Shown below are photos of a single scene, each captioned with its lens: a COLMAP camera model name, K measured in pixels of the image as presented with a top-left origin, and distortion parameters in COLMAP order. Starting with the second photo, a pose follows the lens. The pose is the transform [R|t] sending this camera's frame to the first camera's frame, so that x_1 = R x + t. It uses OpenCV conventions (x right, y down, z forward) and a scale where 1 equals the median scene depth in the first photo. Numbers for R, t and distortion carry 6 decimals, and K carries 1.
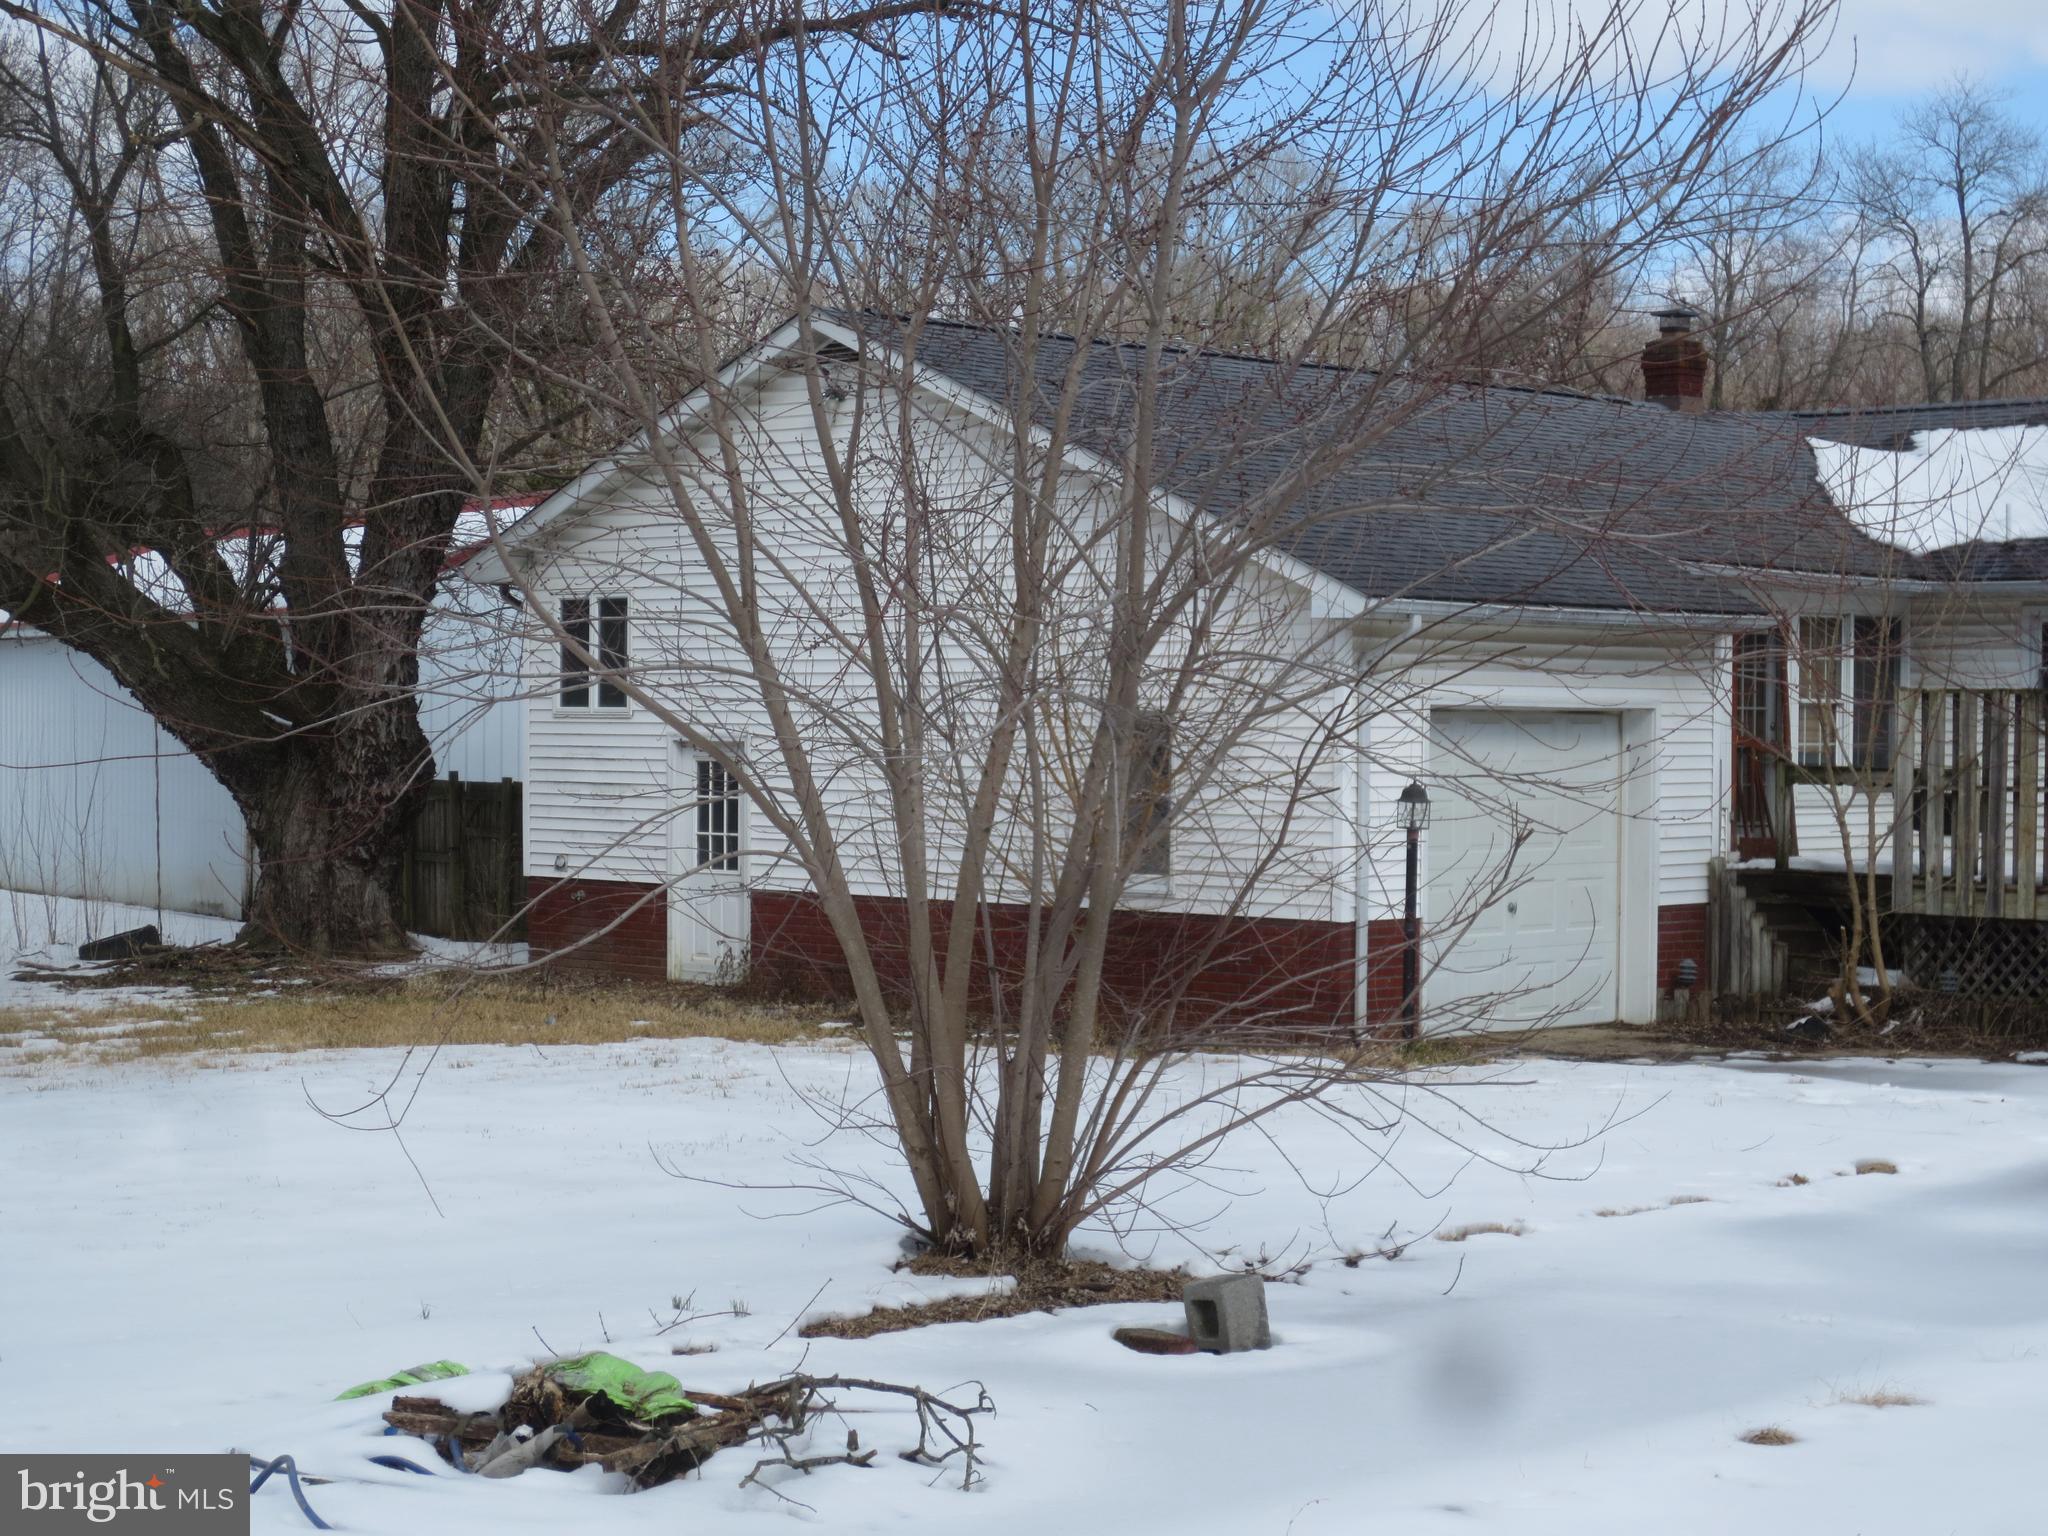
lens RADIAL K [[3748.5, 0, 1024.5], [0, 3748.5, 750.0], [0, 0, 1]] dist [-0.116091, 0.000000]
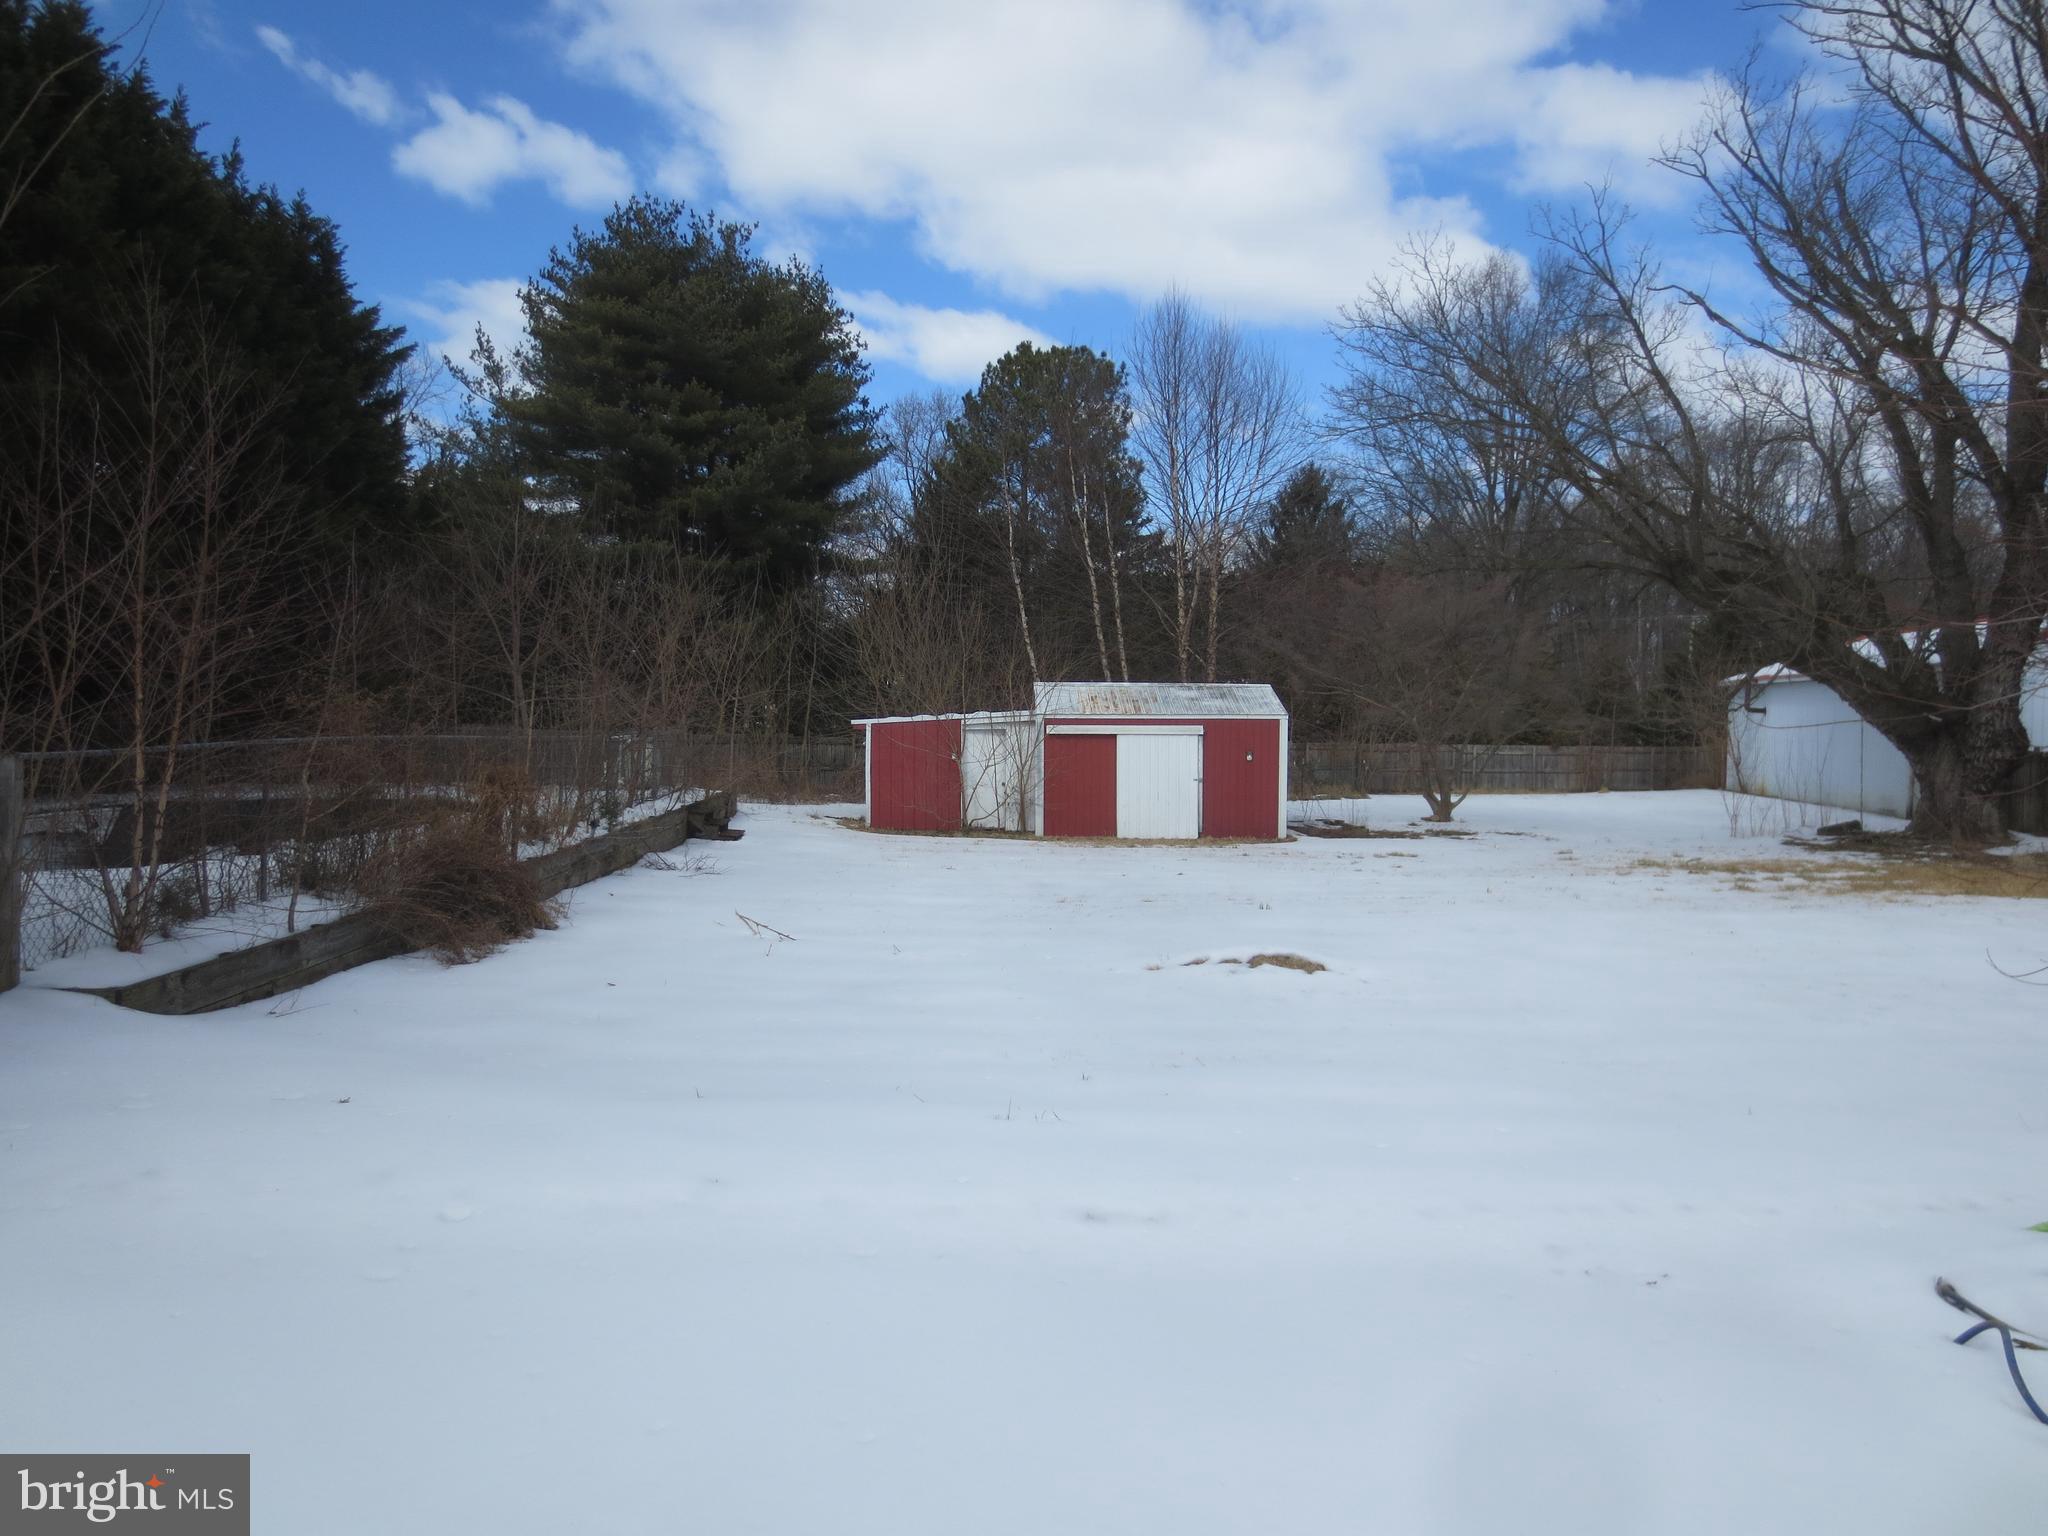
lens RADIAL K [[1473.6, 0, 1033.5], [0, 1473.6, 765.8], [0, 0, 1]] dist [-0.026342, 0.016049]
pose [[0.737112, 0.025763, -0.675280, -0.036399], [-0.012095, 0.999616, 0.024935, 0.004085], [0.675663, -0.010213, 0.737140, 0.144457]]
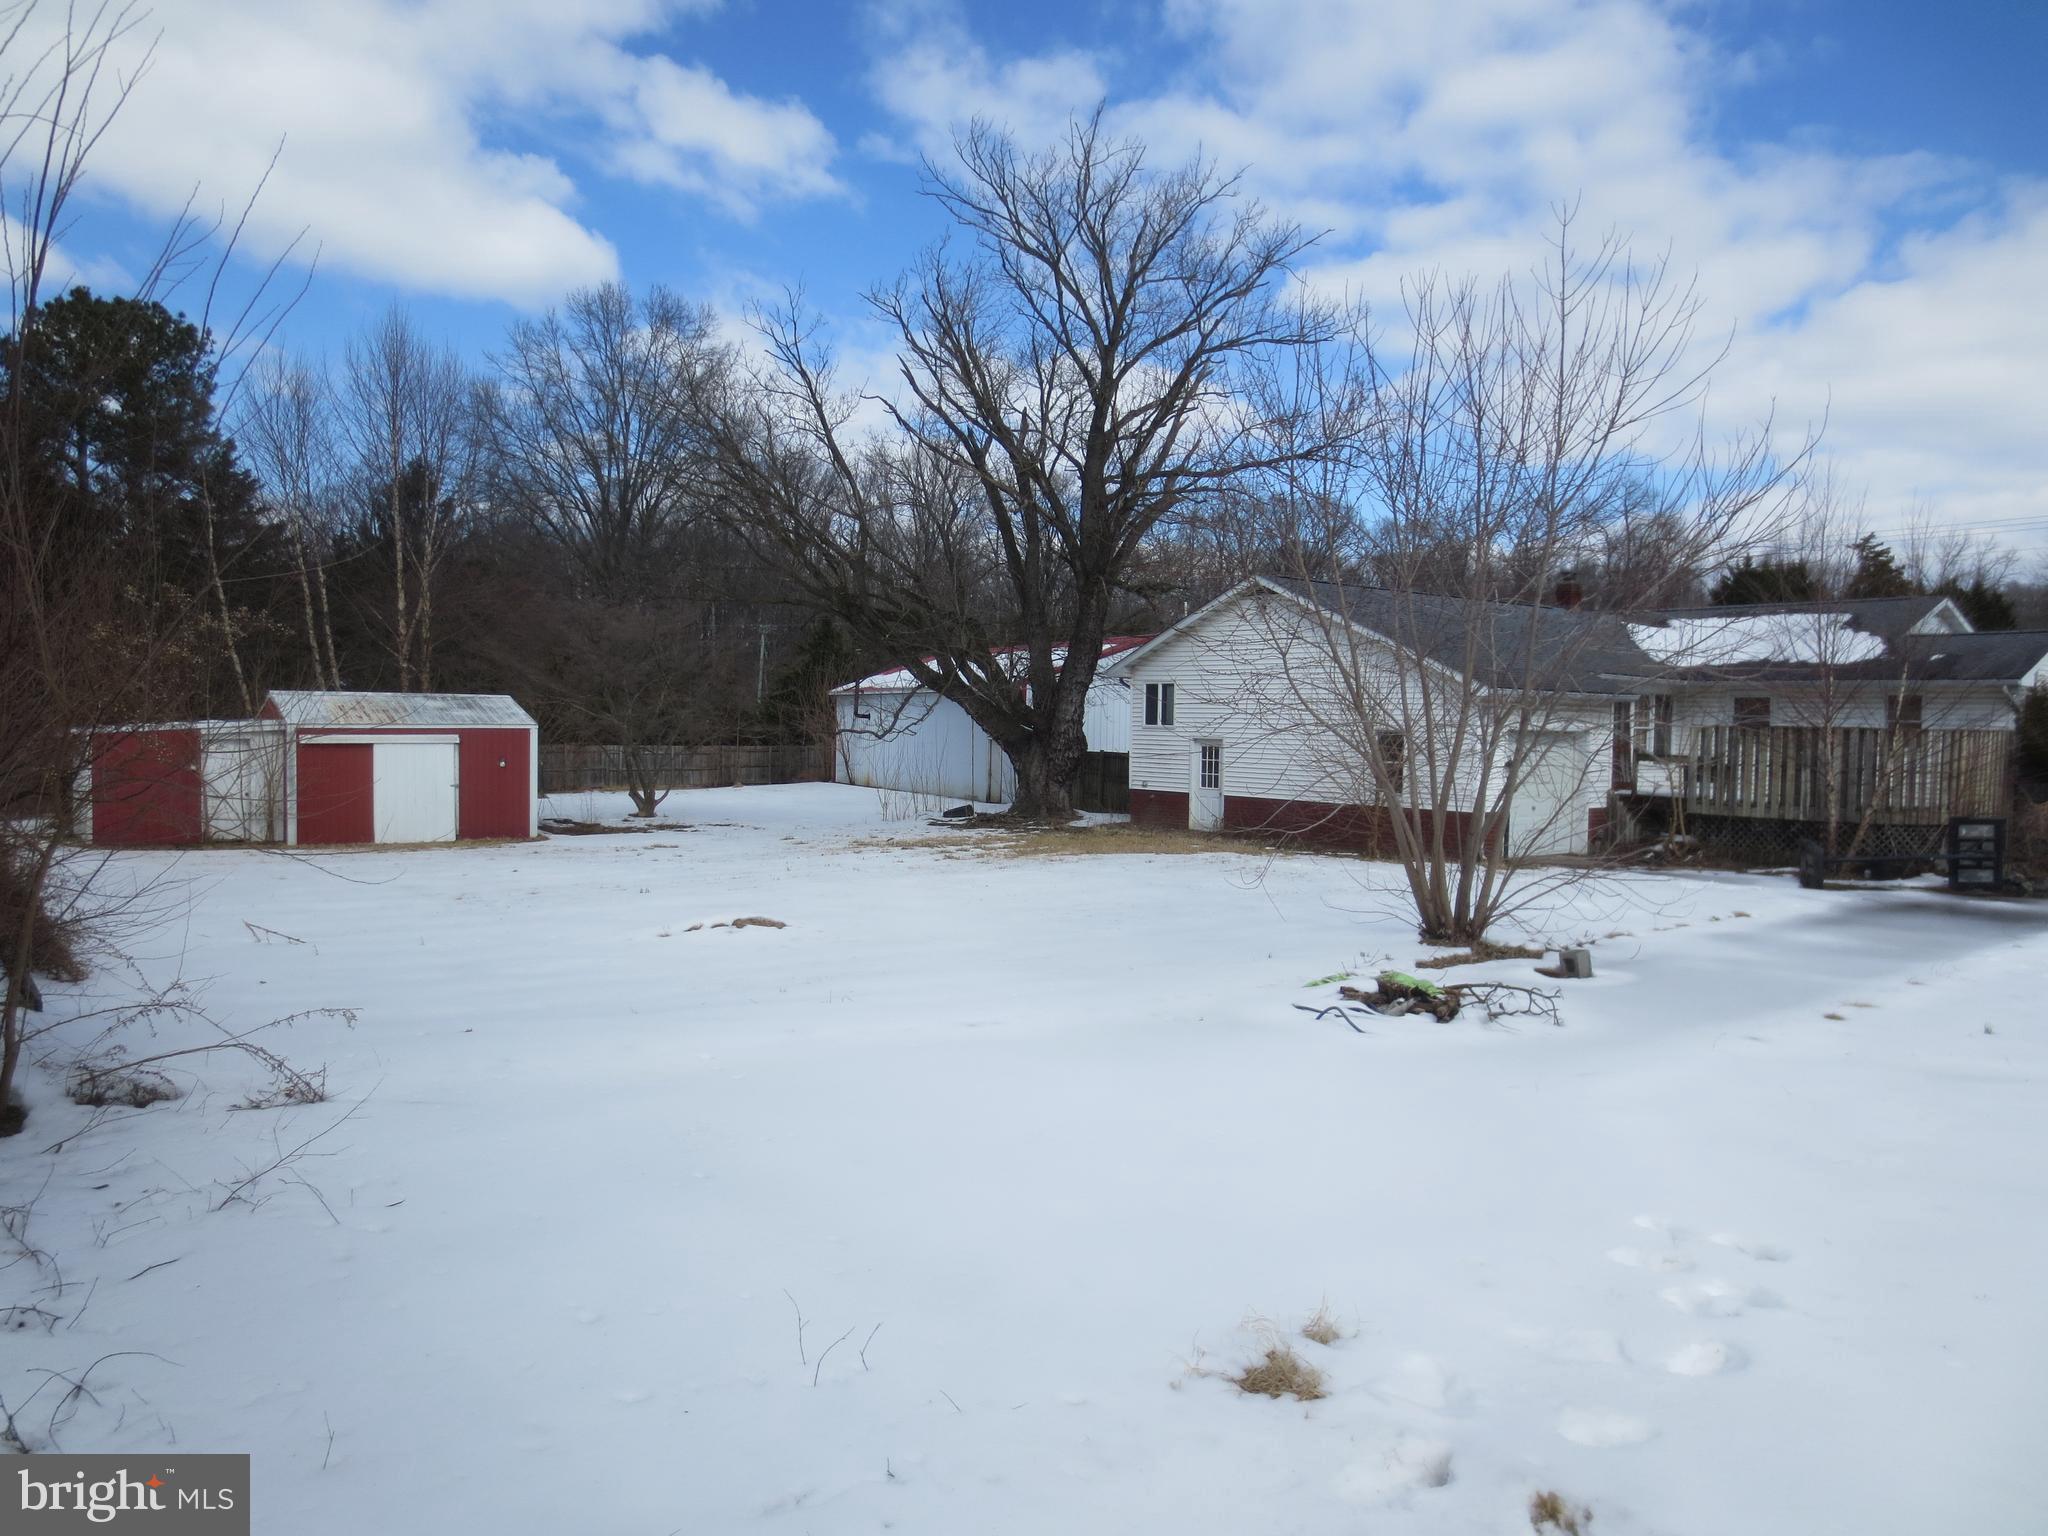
lens RADIAL K [[1473.6, 0, 1032.0], [0, 1473.6, 765.3], [0, 0, 1]] dist [-0.026342, 0.016049]
pose [[0.993412, 0.014137, -0.113724, -0.091133], [-0.011804, 0.999706, 0.021167, -0.004386], [0.113990, -0.019685, 0.993287, -0.039843]]
